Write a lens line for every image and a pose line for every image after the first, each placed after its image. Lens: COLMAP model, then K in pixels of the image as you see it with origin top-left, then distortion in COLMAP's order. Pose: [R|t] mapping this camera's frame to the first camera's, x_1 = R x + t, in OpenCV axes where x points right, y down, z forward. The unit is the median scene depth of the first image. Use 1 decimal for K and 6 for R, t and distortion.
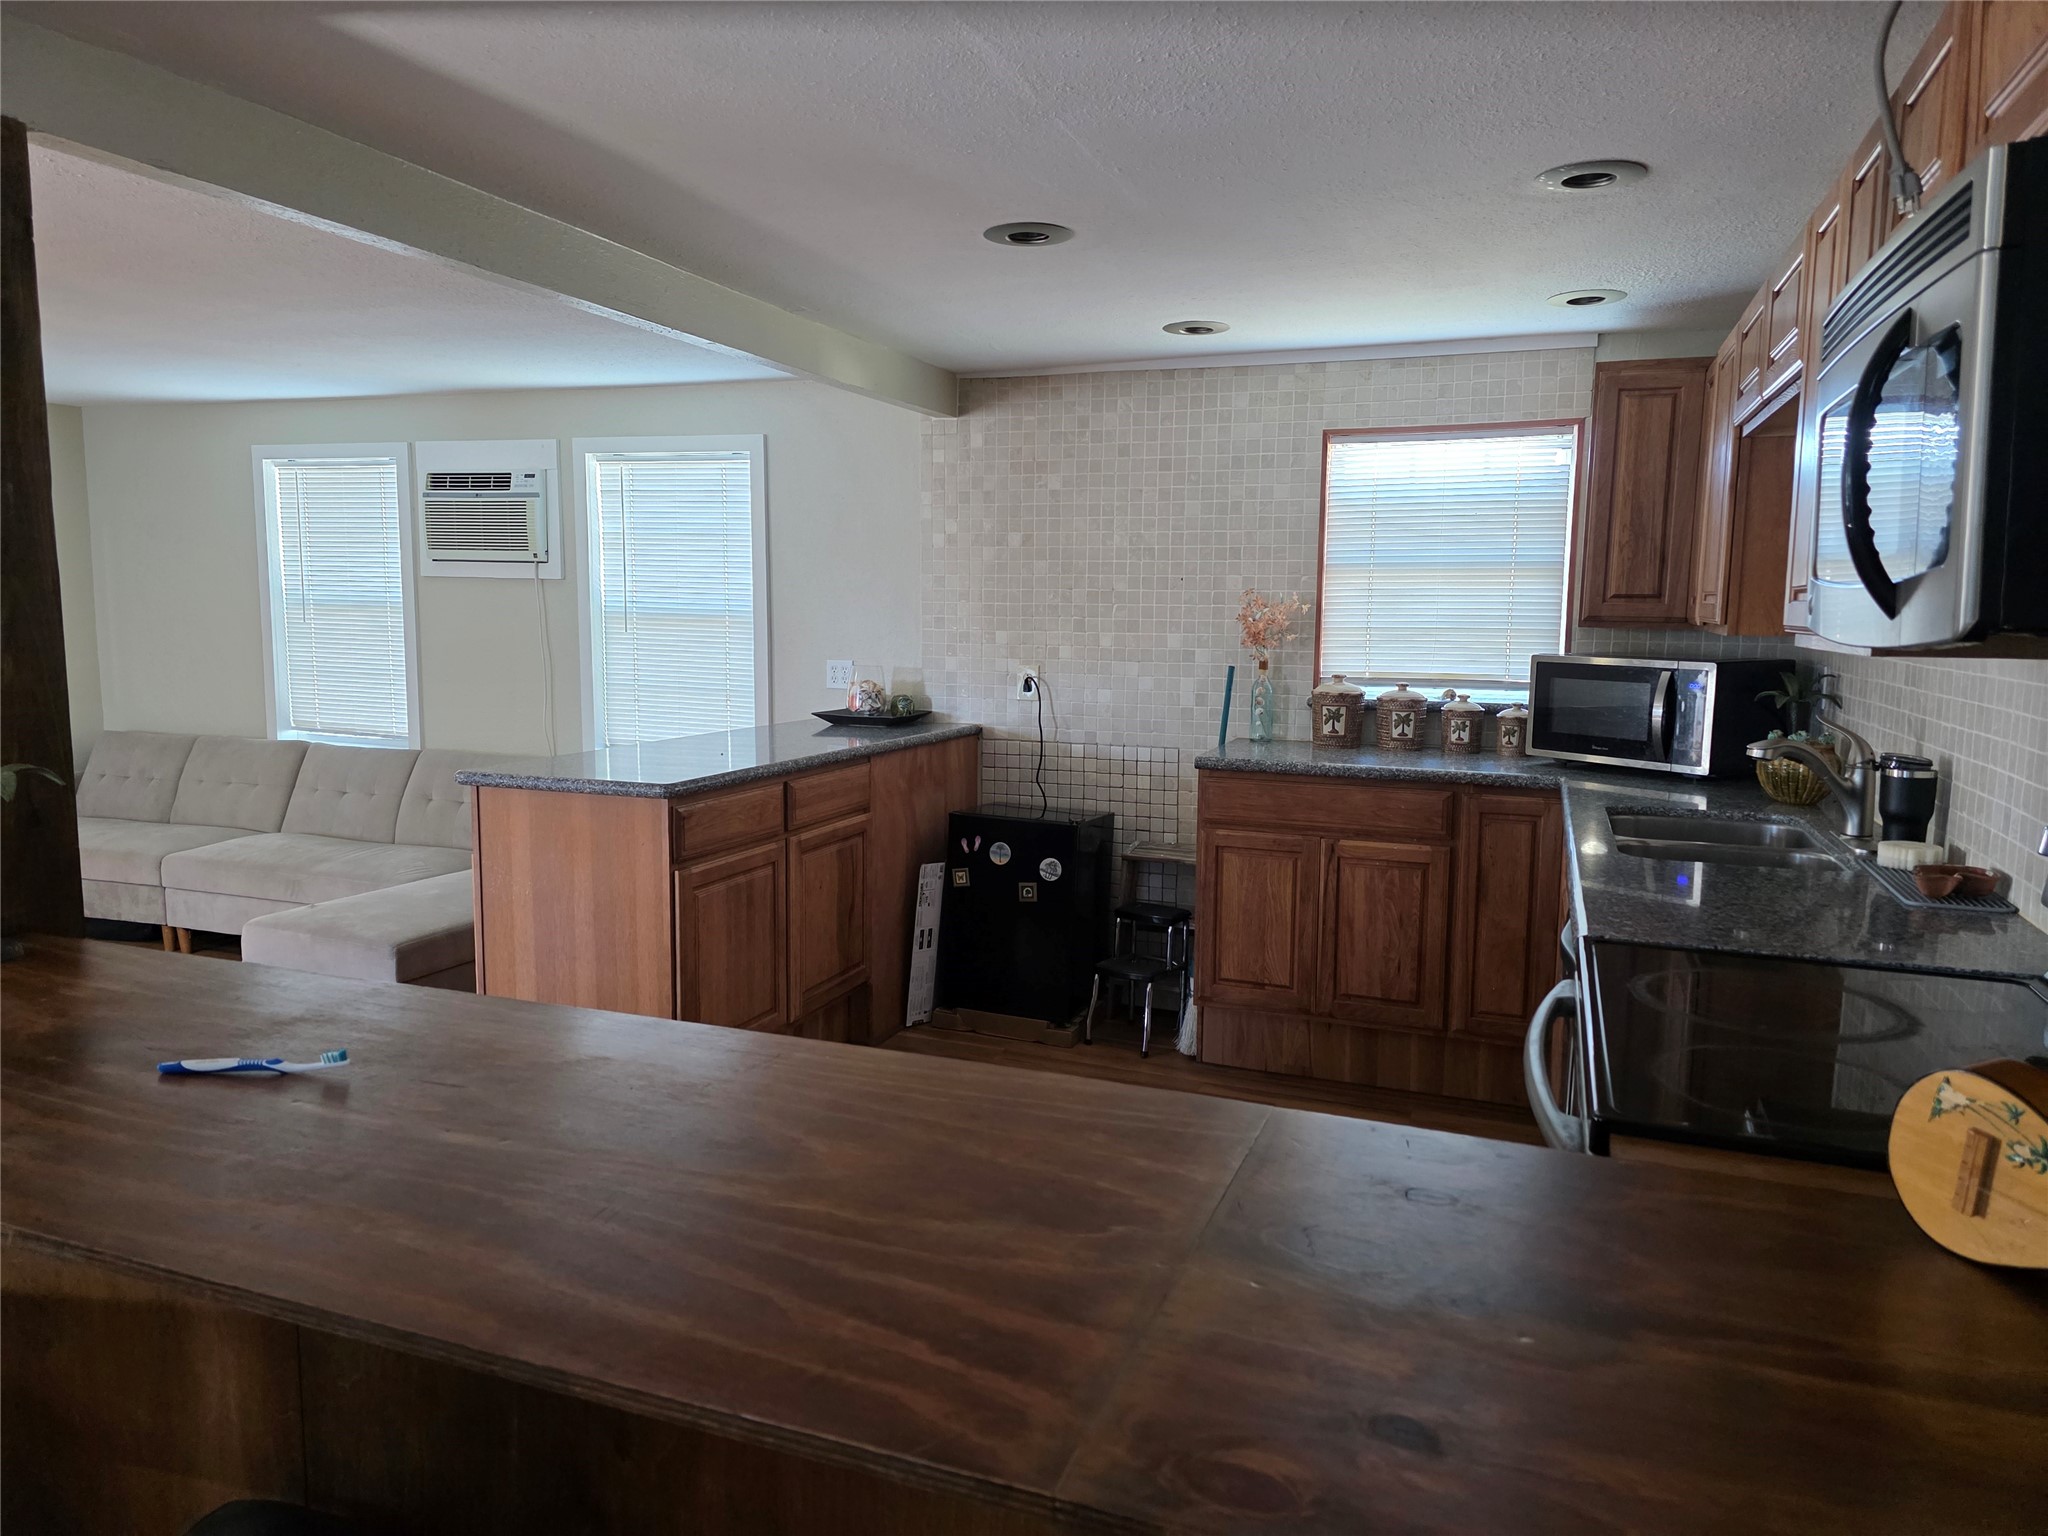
lens RADIAL K [[1381.1, 0, 1024.0], [0, 1381.1, 768.0], [0, 0, 1]] dist [0.085449, -0.075573]
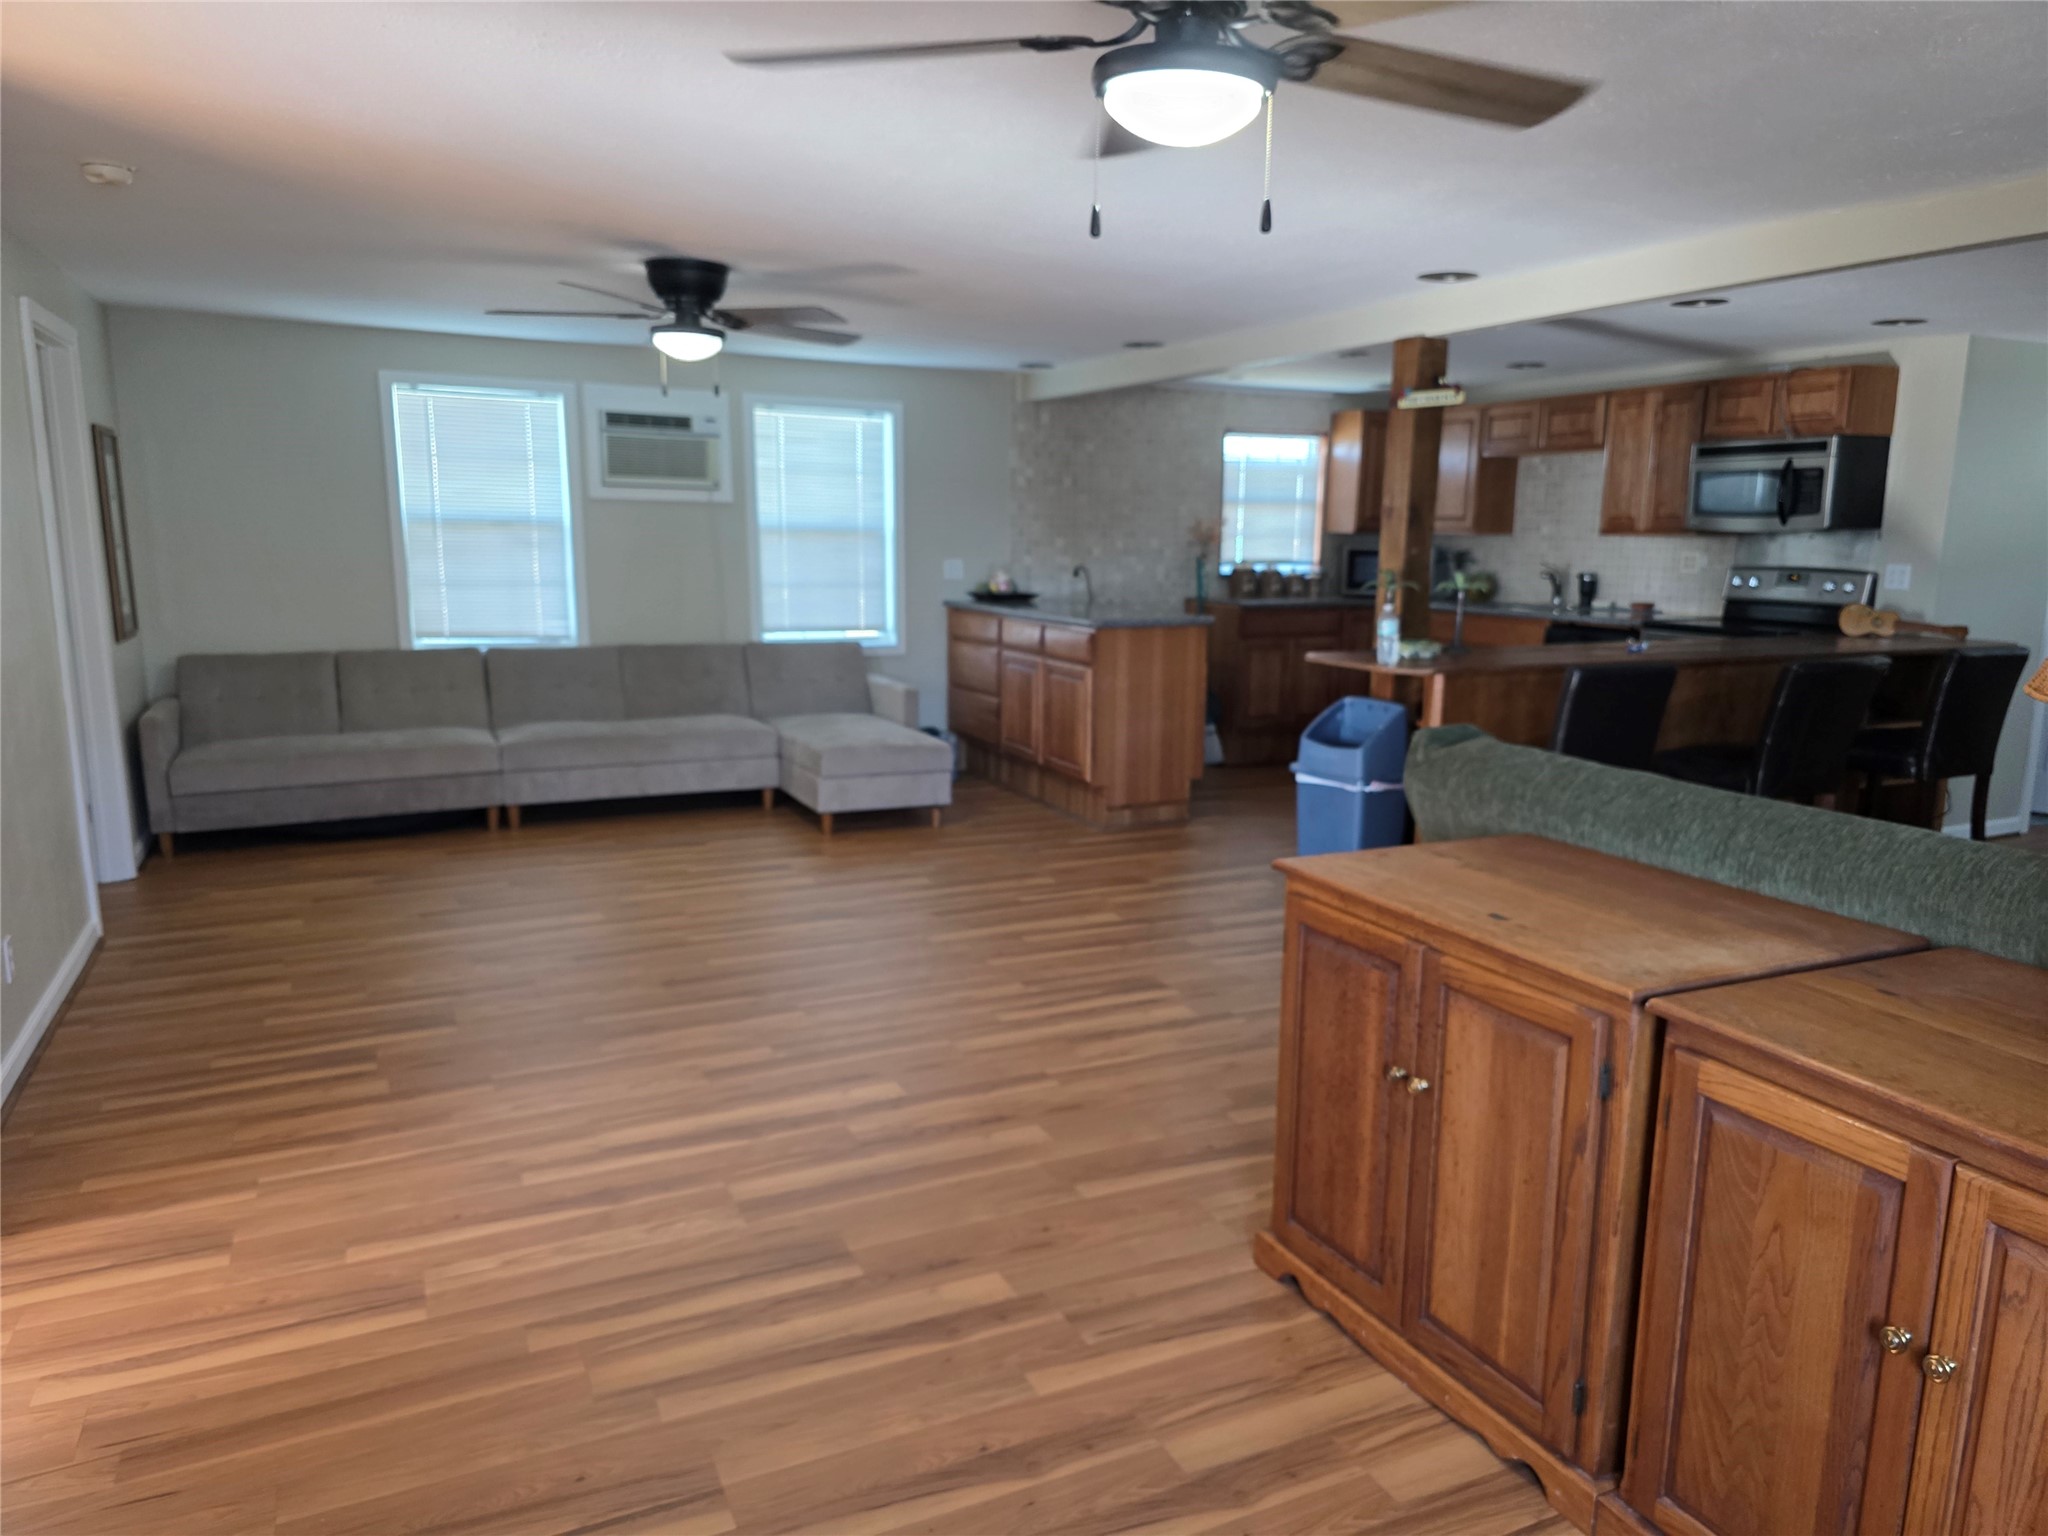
lens RADIAL K [[1381.1, 0, 1024.0], [0, 1381.1, 768.0], [0, 0, 1]] dist [0.085449, -0.075573]
pose [[0.694111, -0.124562, 0.709010, -1.269851], [0.085208, 0.992208, 0.090898, 0.016466], [-0.714808, -0.002680, 0.699316, -0.105965]]
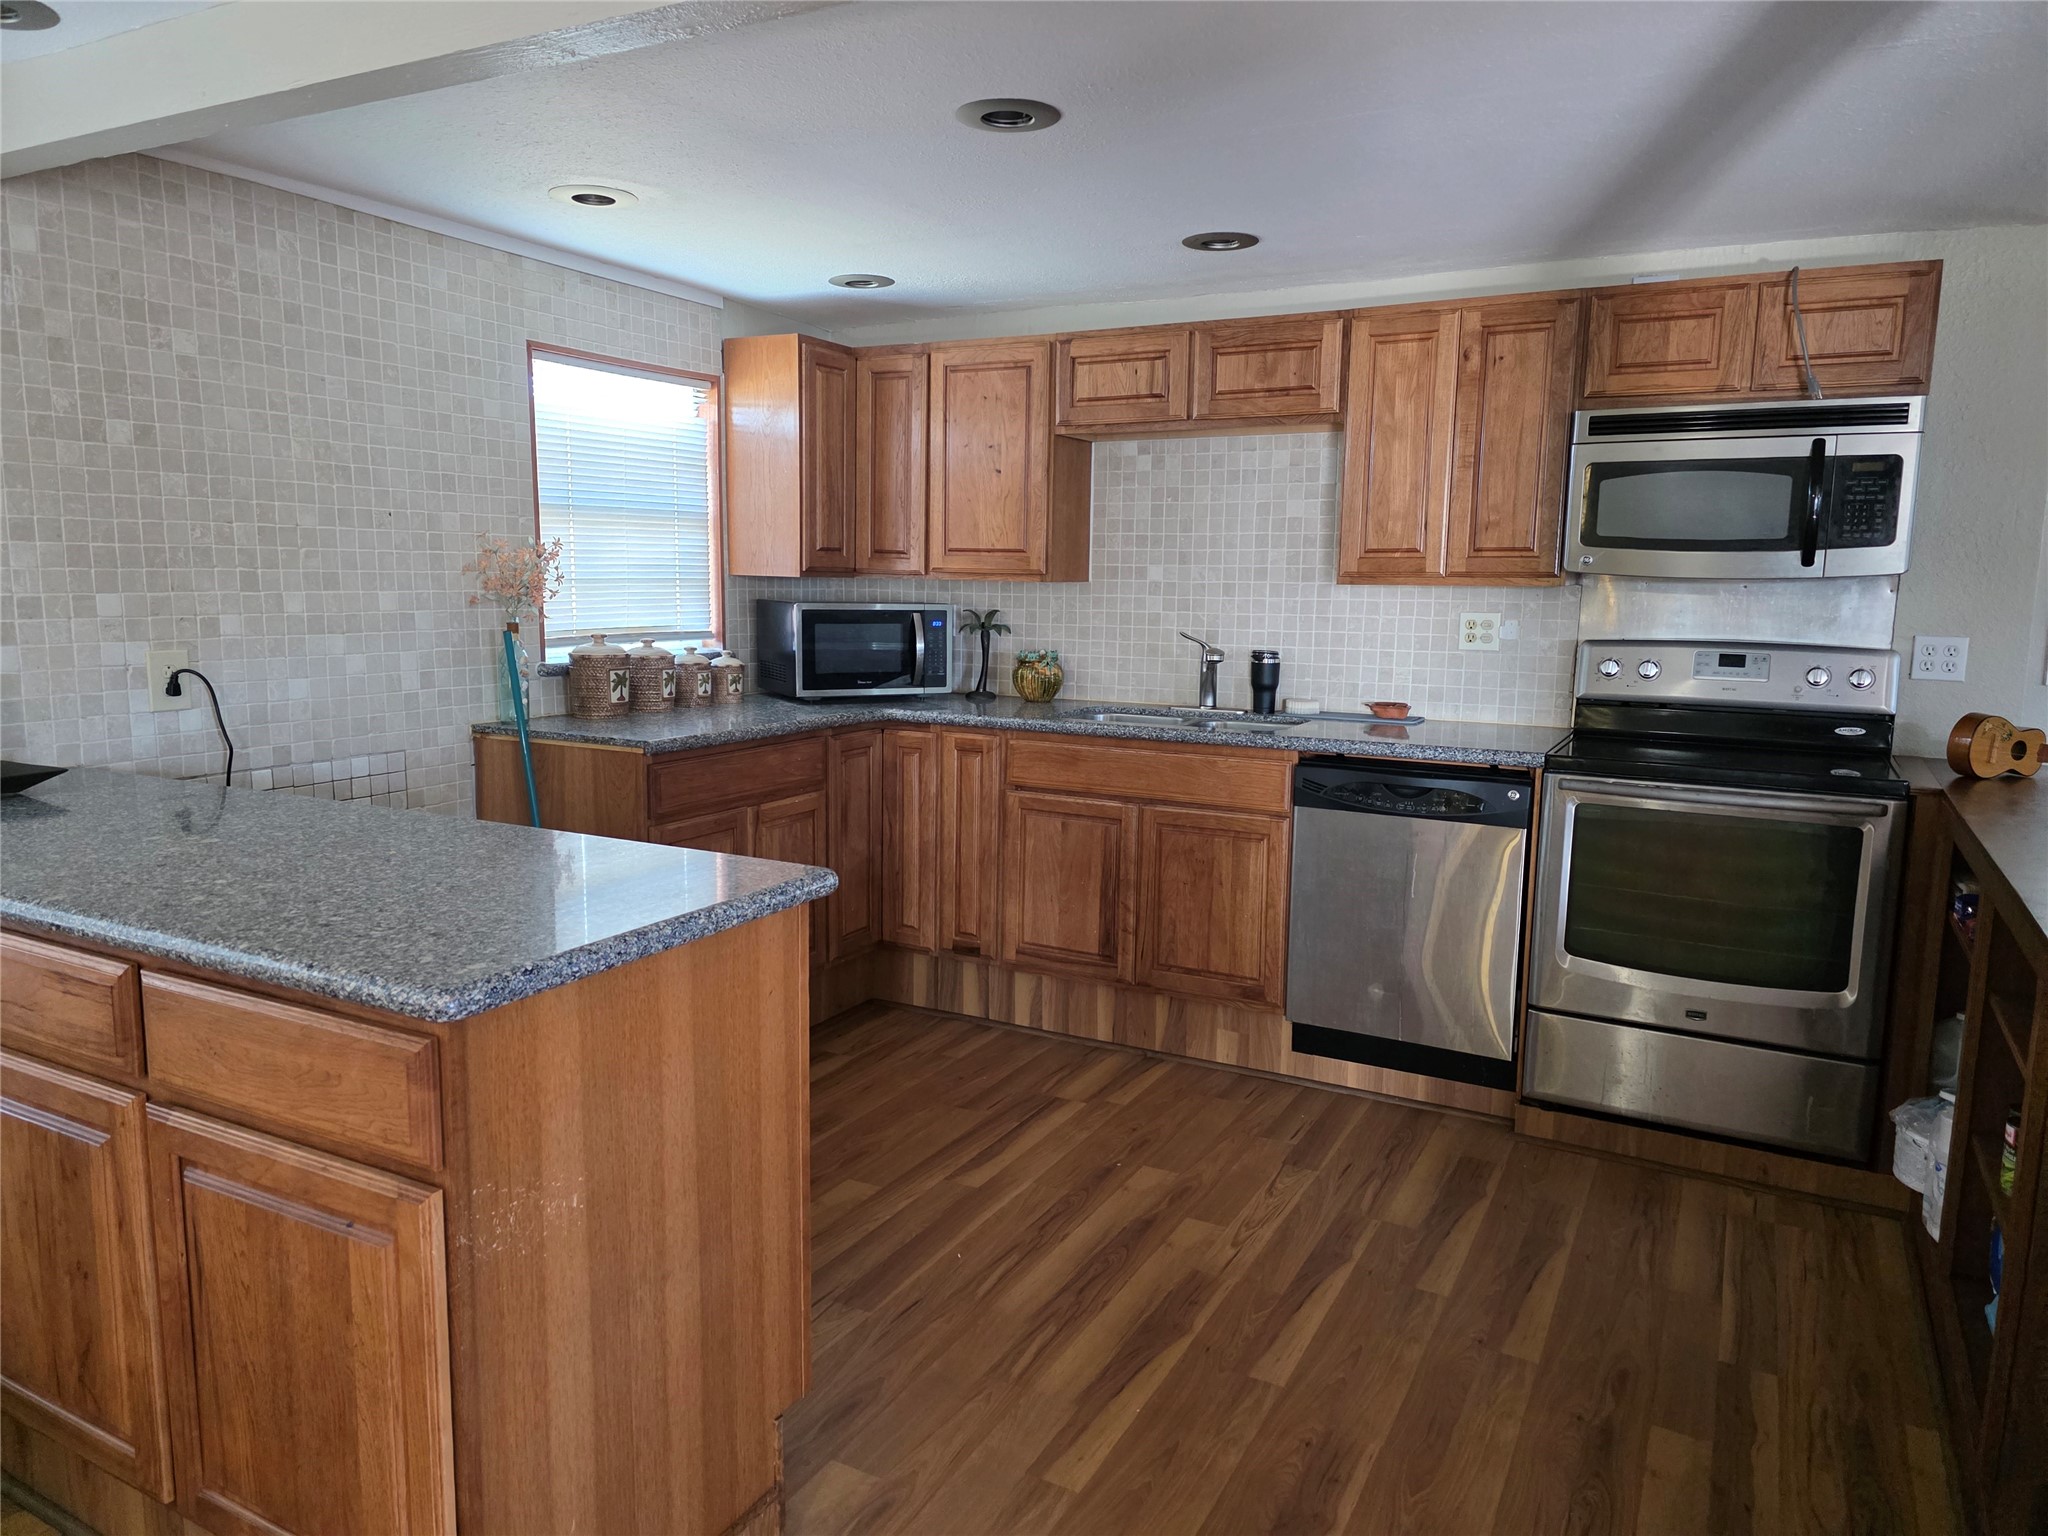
lens RADIAL K [[1381.1, 0, 1024.0], [0, 1381.1, 768.0], [0, 0, 1]] dist [0.085449, -0.075573]
pose [[0.130690, -0.146507, 0.980538, -0.563599], [0.115438, 0.984543, 0.131720, -0.063939], [-0.984680, 0.095977, 0.145583, 0.575093]]
